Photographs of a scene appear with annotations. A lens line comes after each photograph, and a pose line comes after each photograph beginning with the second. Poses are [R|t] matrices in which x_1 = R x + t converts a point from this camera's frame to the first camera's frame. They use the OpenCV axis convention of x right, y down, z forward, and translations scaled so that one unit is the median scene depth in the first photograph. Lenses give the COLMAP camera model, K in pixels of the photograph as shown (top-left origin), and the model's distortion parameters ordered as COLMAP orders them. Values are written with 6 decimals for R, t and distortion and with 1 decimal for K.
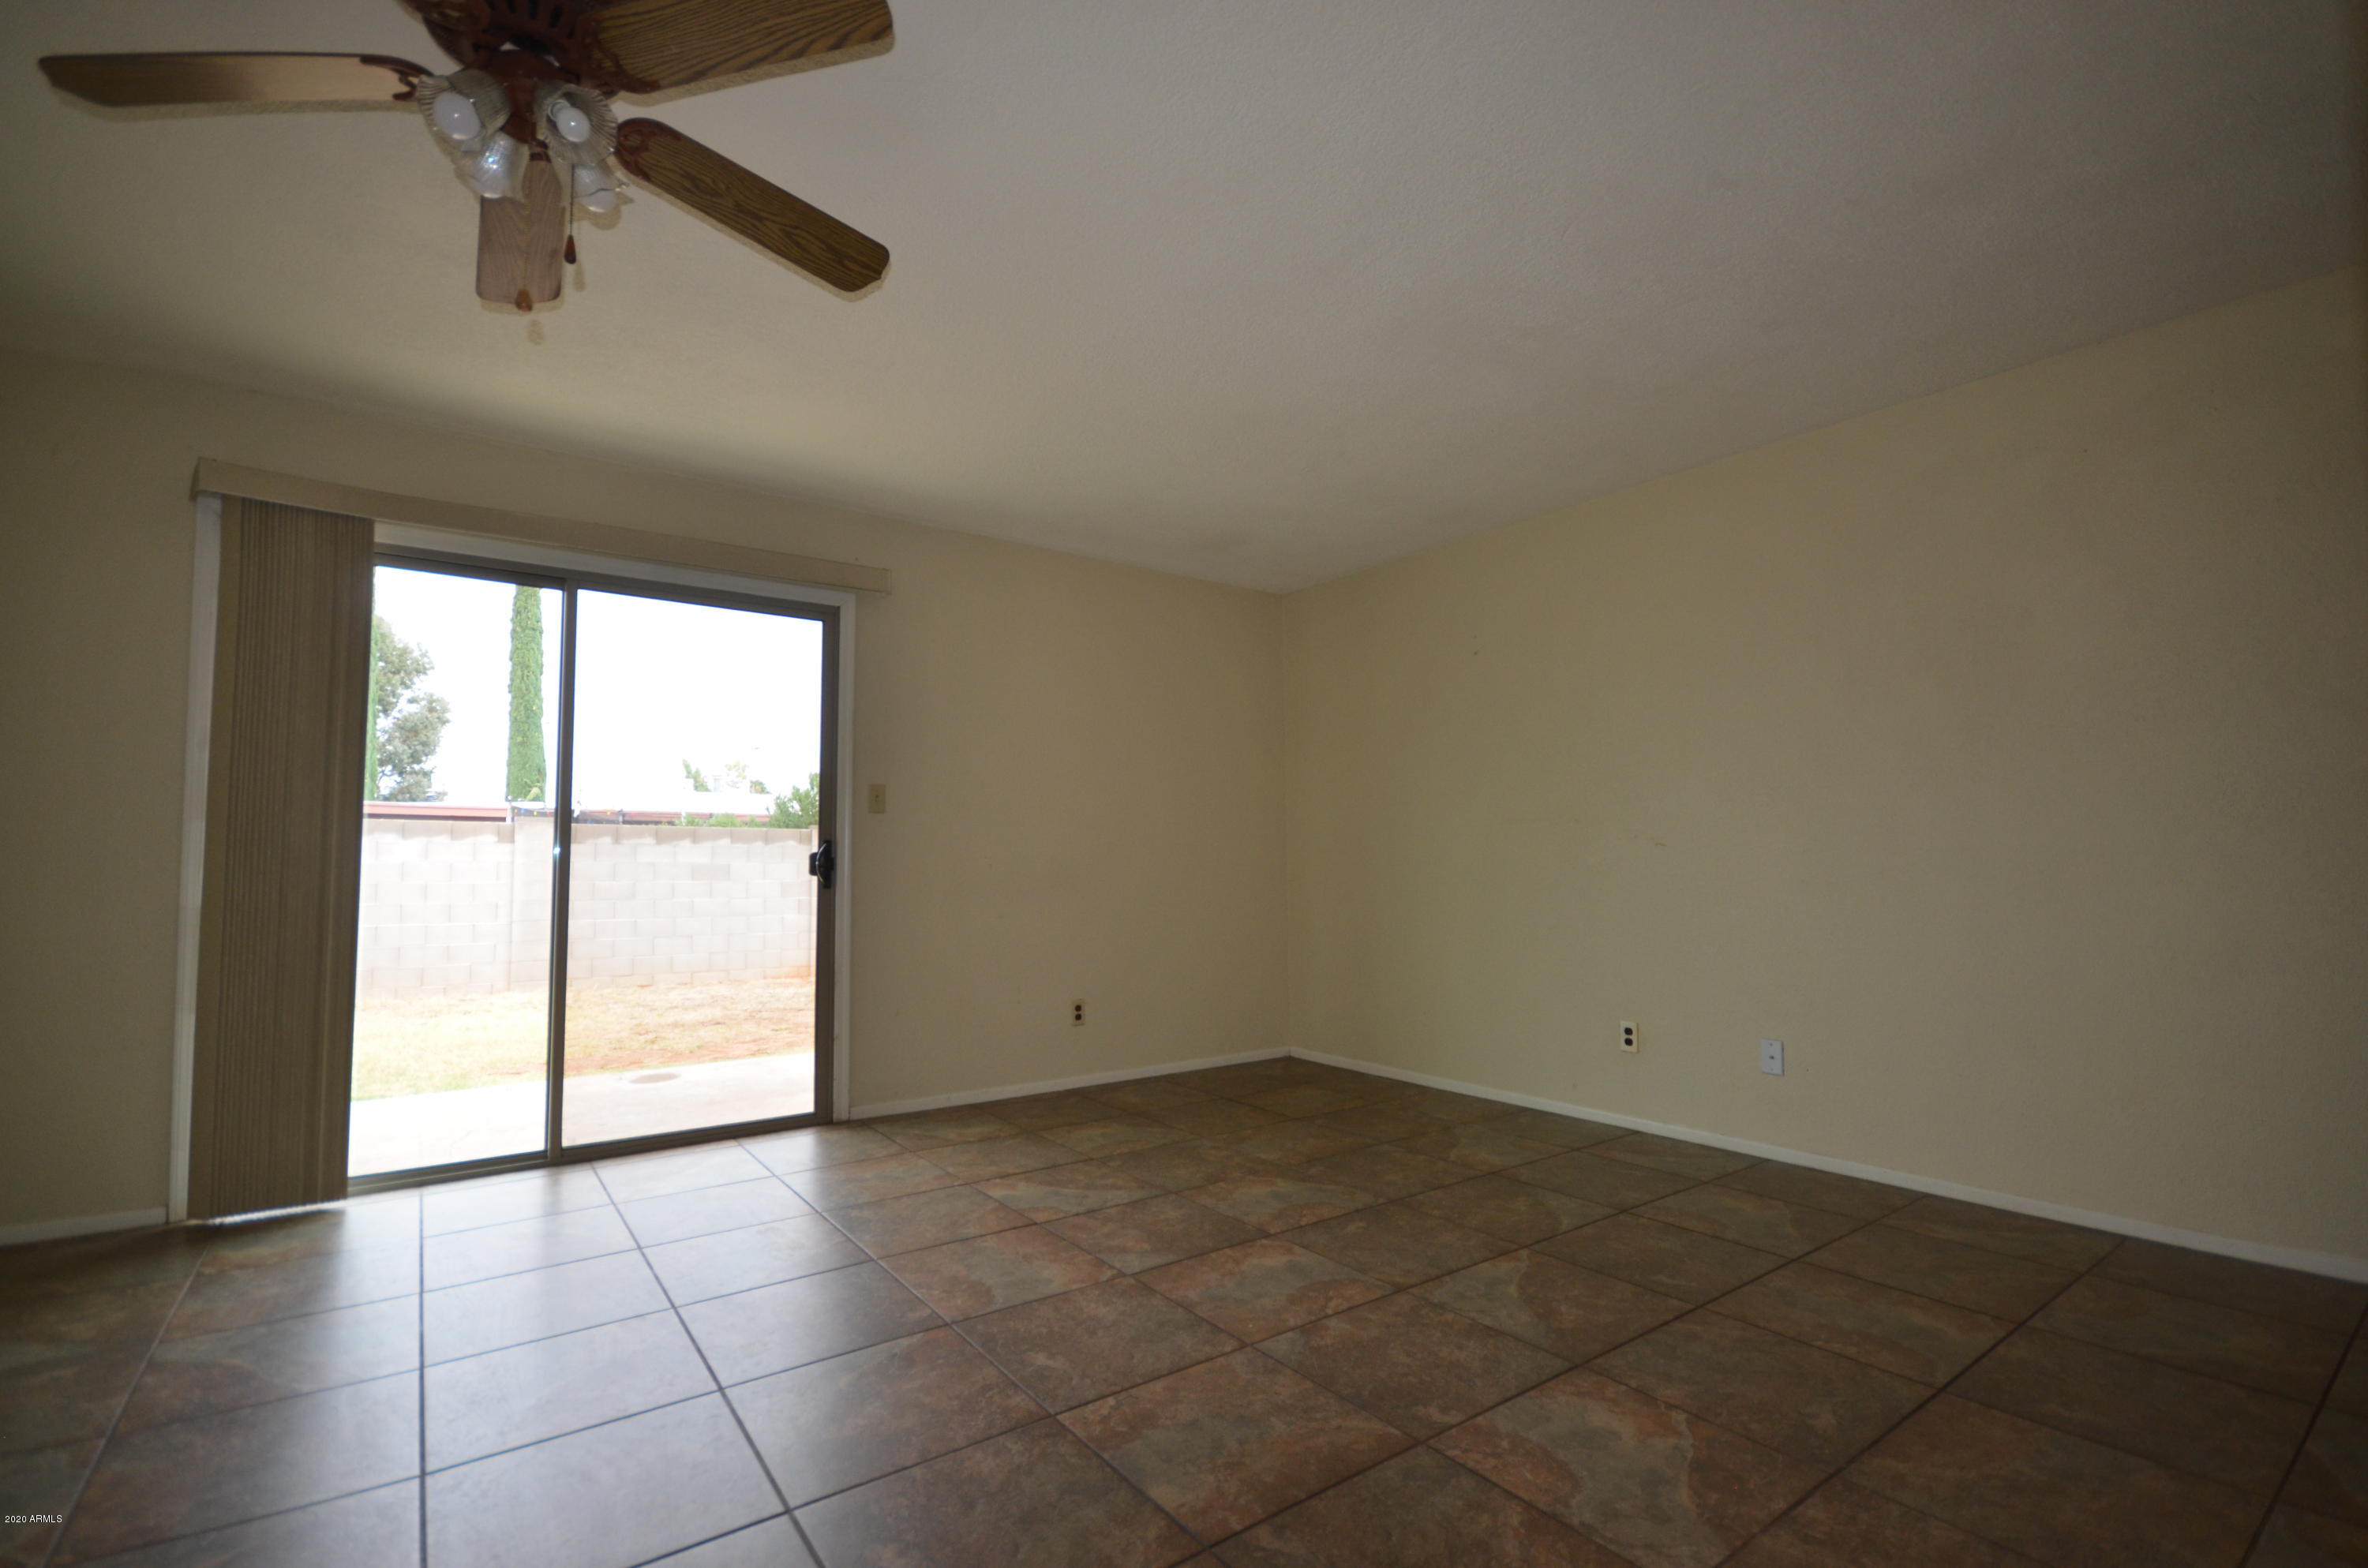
lens RADIAL K [[1048.8, 0, 1191.7], [0, 1048.8, 806.2], [0, 0, 1]] dist [0.009352, -0.012213]
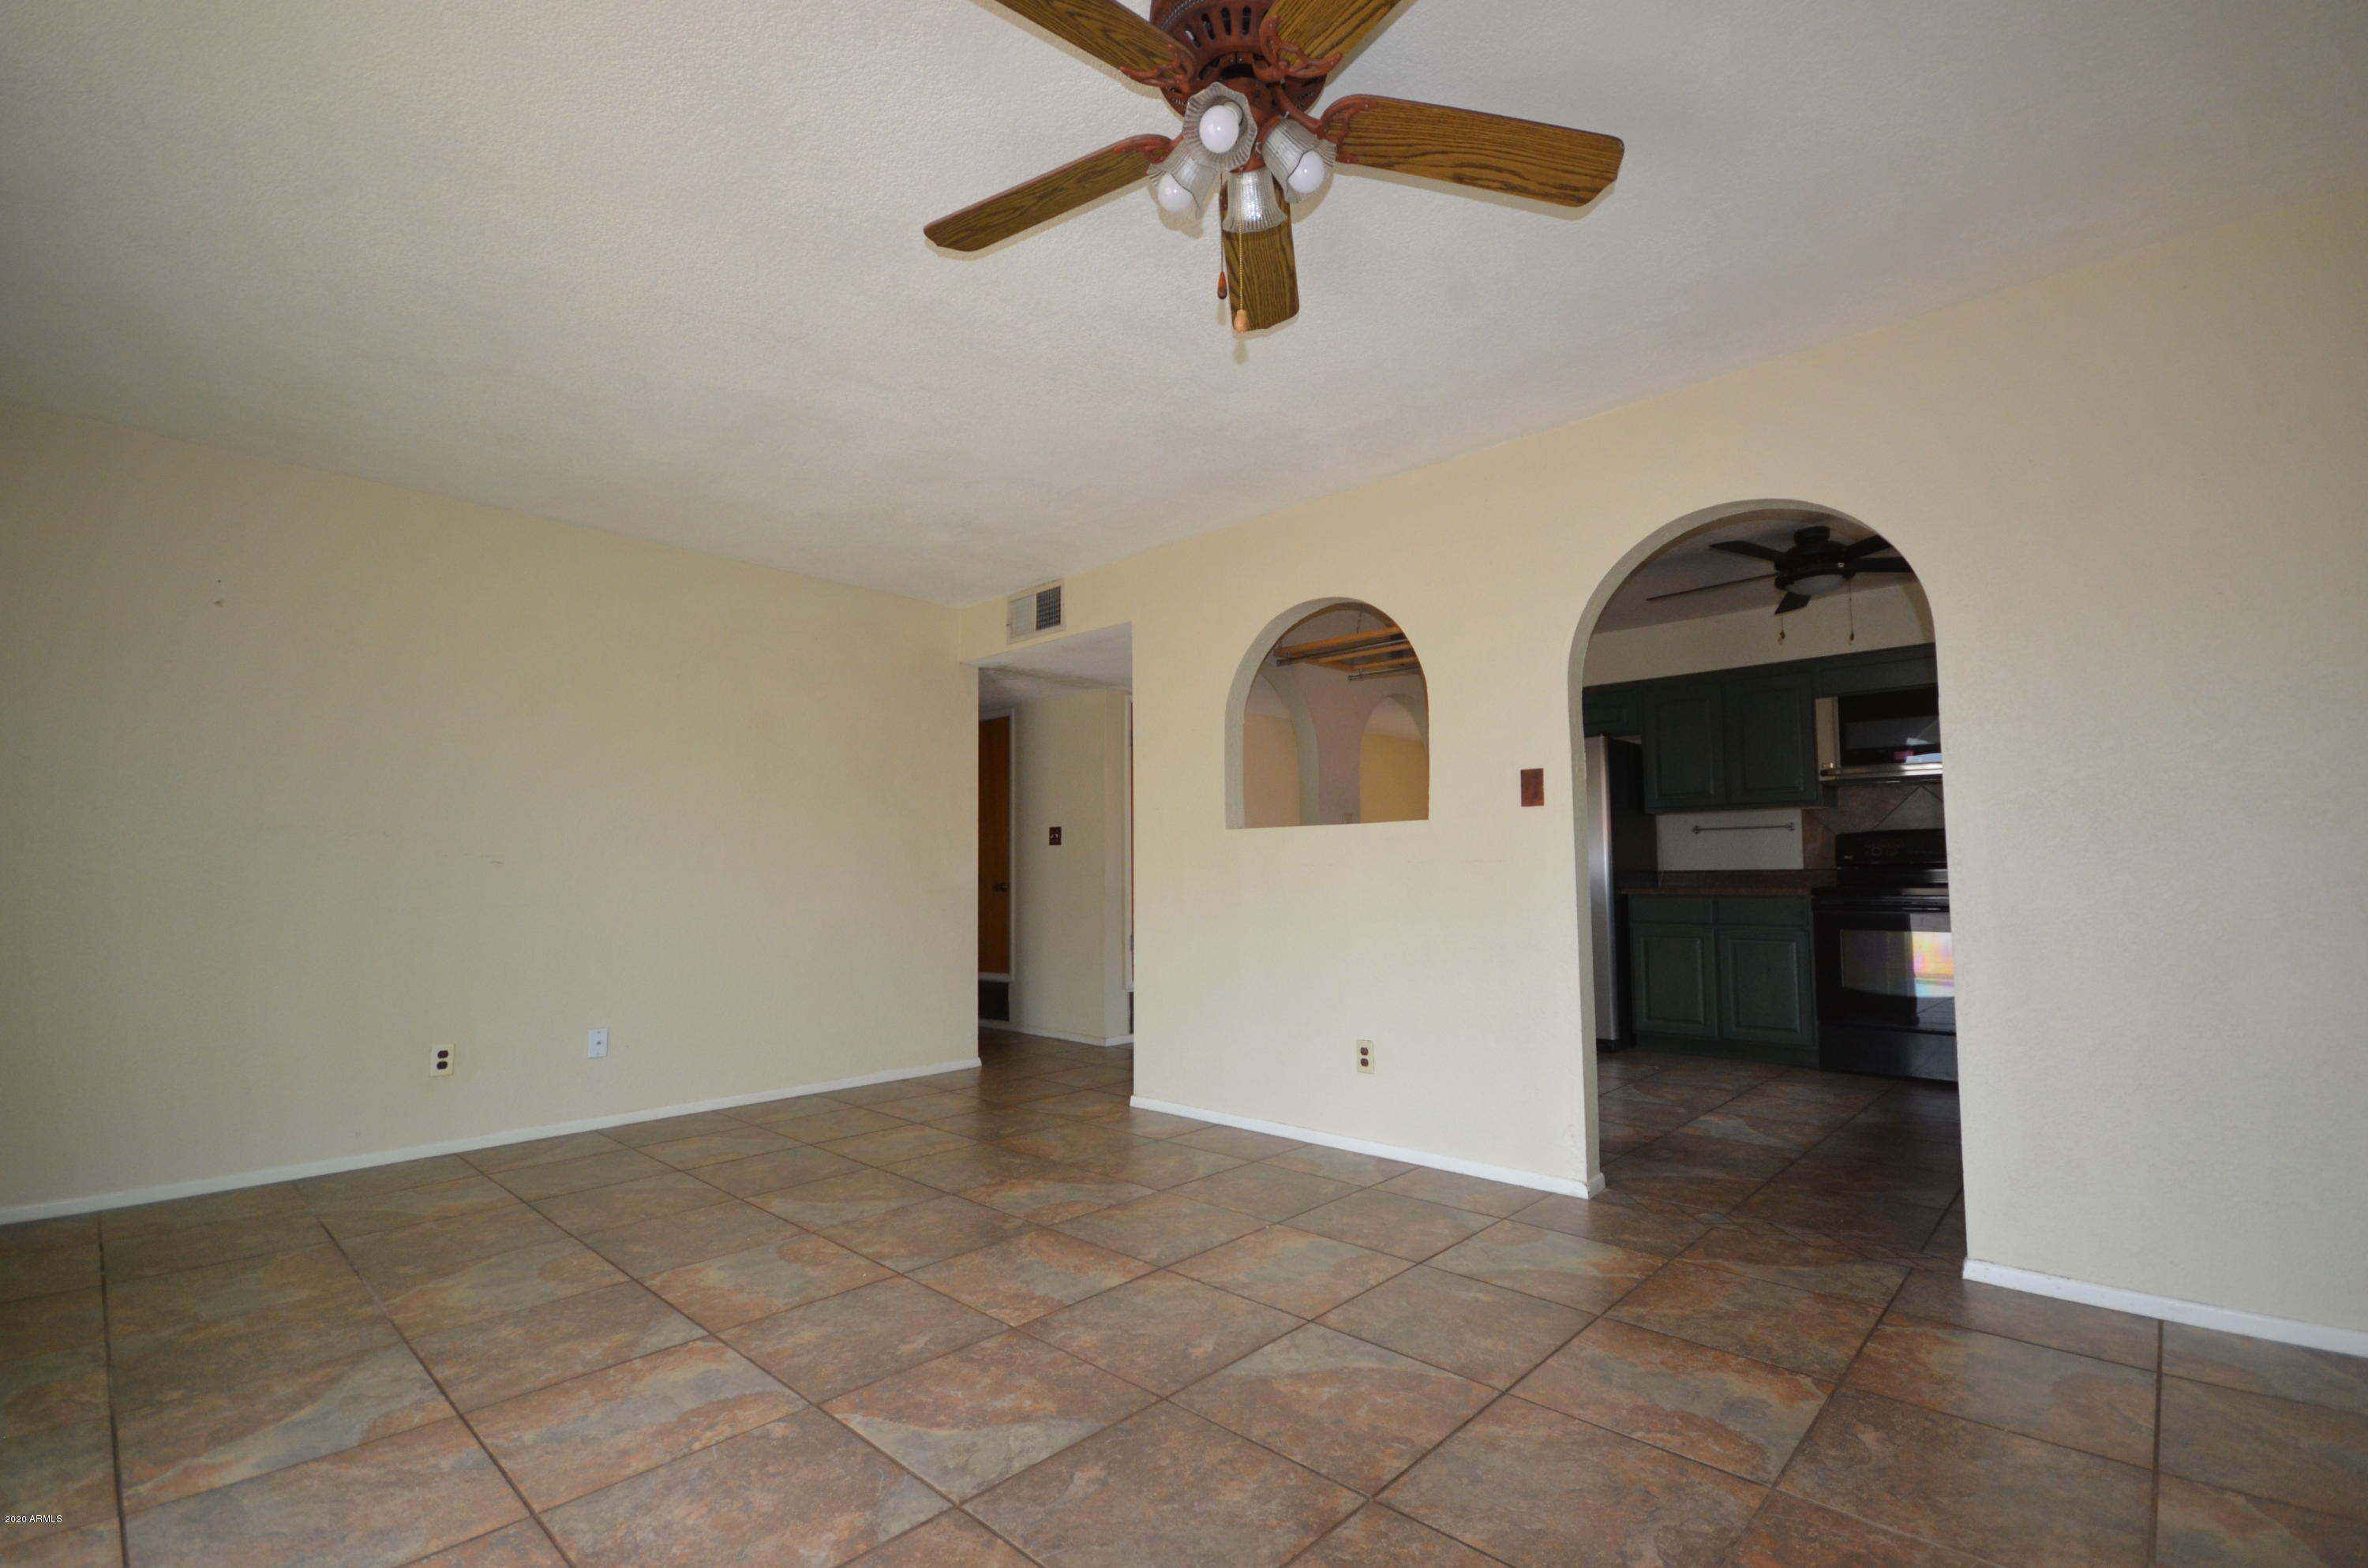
lens RADIAL K [[1048.8, 0, 1188.6], [0, 1048.8, 801.1], [0, 0, 1]] dist [0.009352, -0.012213]
pose [[-0.188429, 0.077614, 0.979015, -0.977576], [-0.046342, 0.995059, -0.087805, 0.049592], [-0.980993, -0.061914, -0.183901, 0.738983]]
